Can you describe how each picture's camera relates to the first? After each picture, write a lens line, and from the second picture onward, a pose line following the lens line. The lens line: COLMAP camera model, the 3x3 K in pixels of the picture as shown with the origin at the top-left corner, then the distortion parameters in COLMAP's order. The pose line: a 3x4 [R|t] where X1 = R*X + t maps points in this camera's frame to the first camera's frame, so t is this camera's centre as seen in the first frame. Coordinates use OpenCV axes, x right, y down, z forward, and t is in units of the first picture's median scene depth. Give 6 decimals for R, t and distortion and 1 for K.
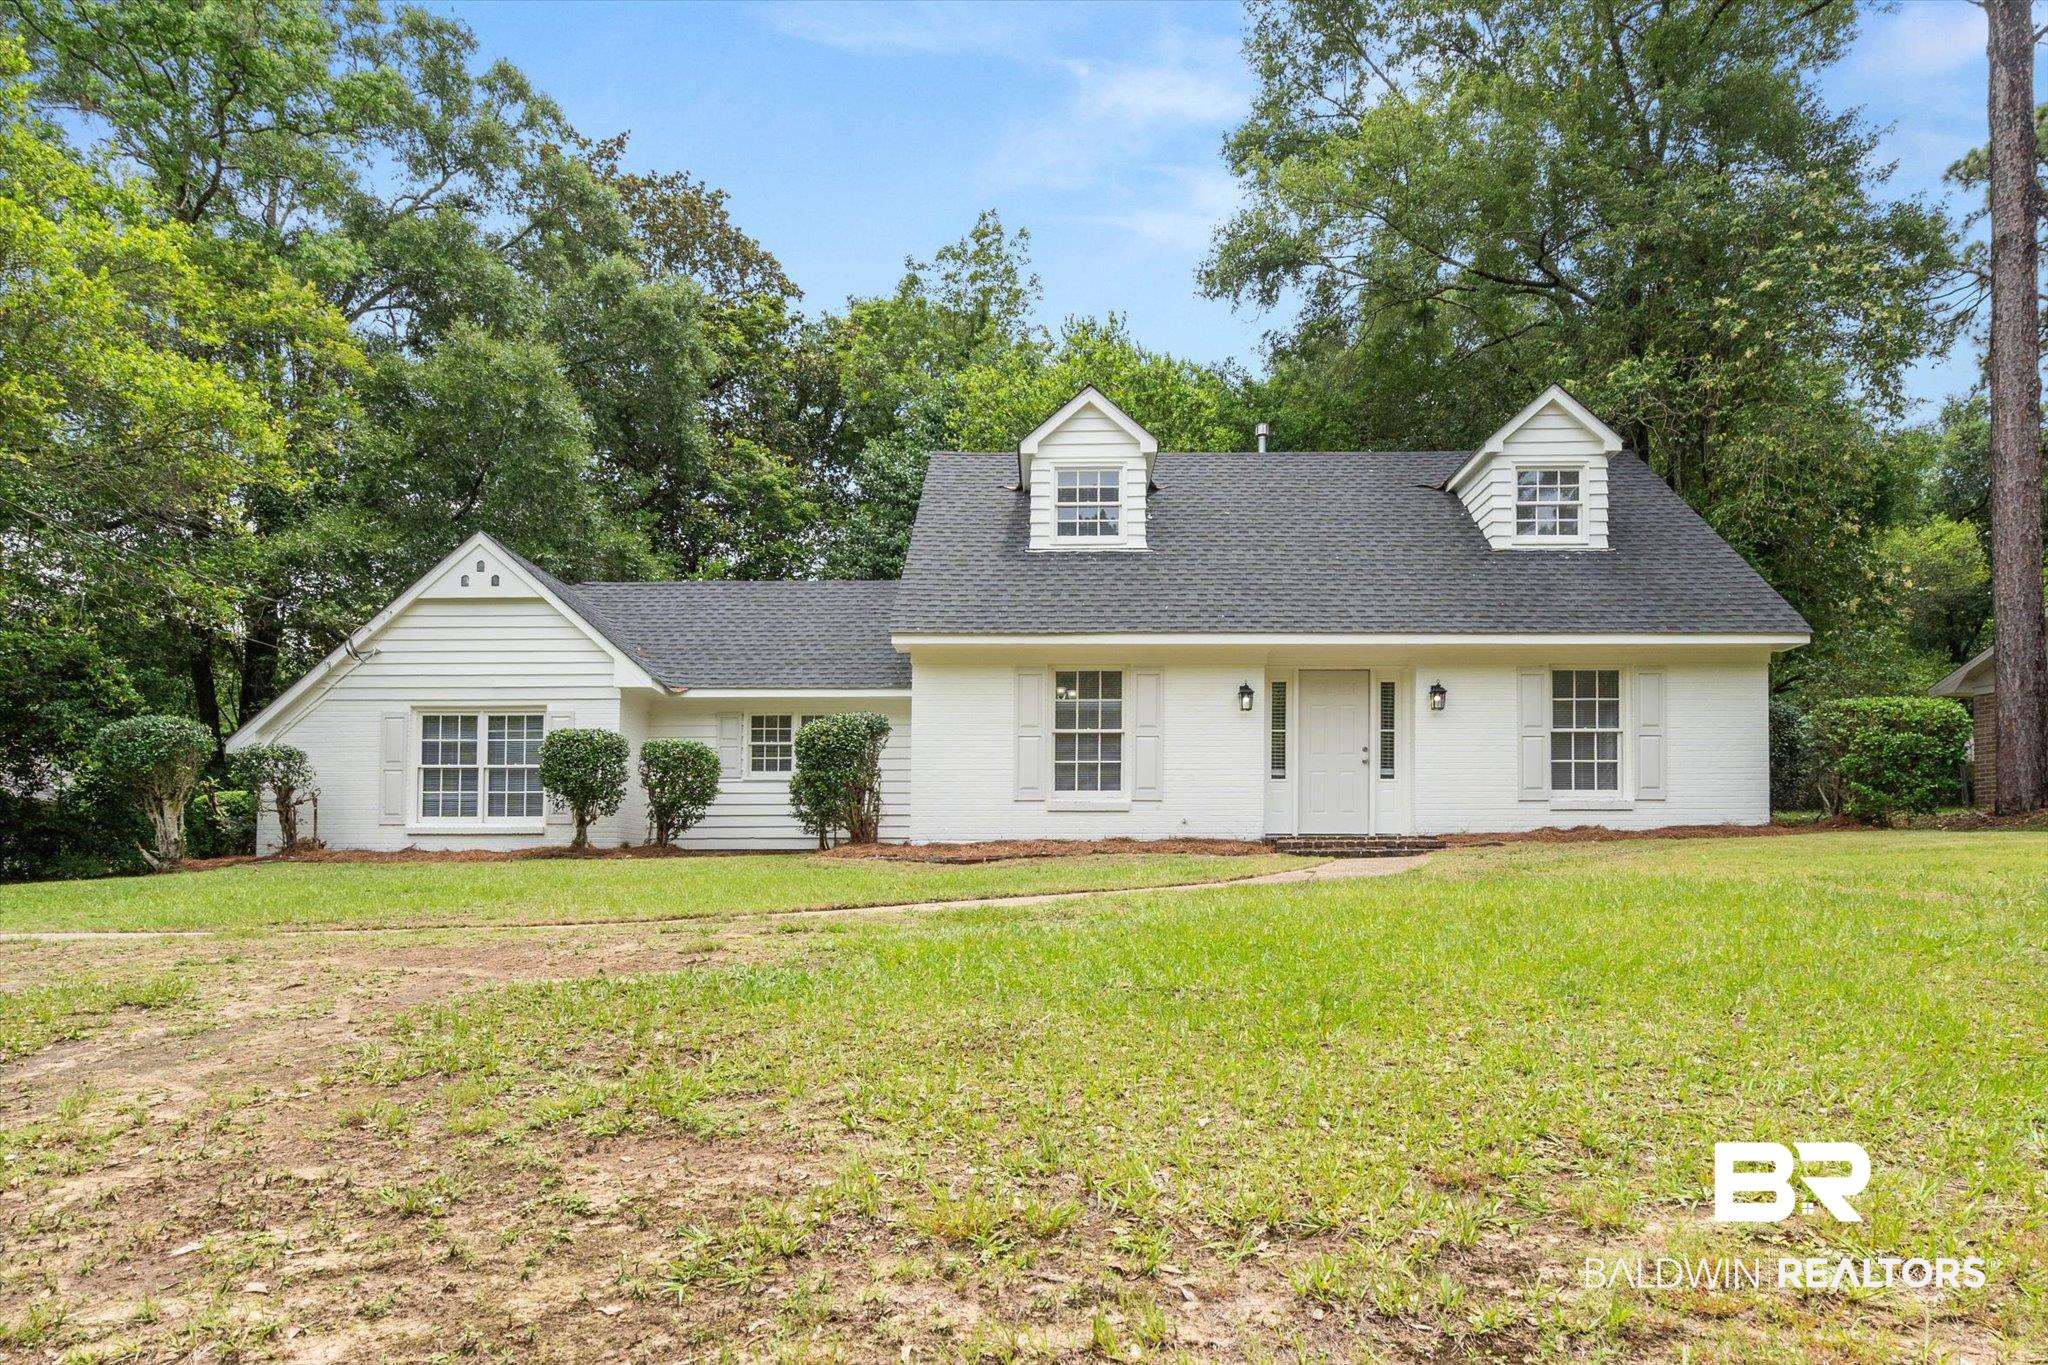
lens RADIAL K [[1209.9, 0, 1091.0], [0, 1209.9, 867.4], [0, 0, 1]] dist [-0.005660, -0.004735]
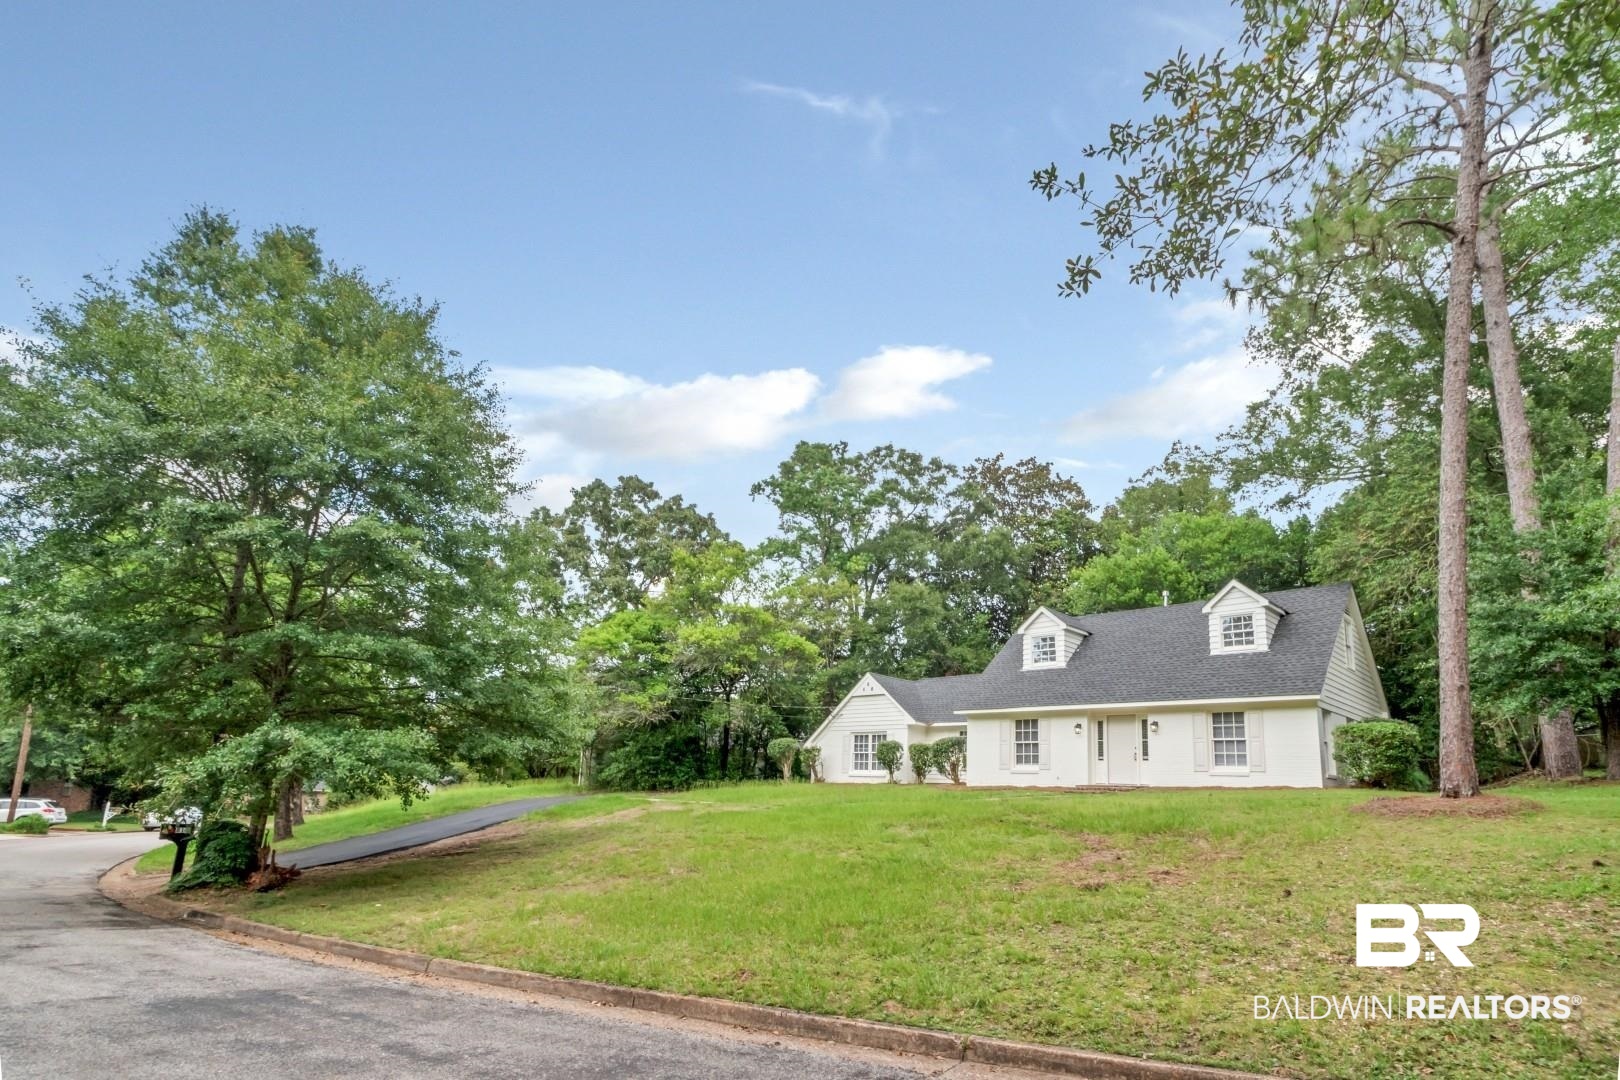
lens RADIAL K [[791.5, 0, 813.9], [0, 791.5, 638.2], [0, 0, 1]] dist [-0.002509, 0.004686]
pose [[0.725447, -0.098637, -0.681174, 0.795044], [-0.037521, 0.982539, -0.182236, -0.004824], [0.687255, 0.157761, 0.709079, -0.516923]]
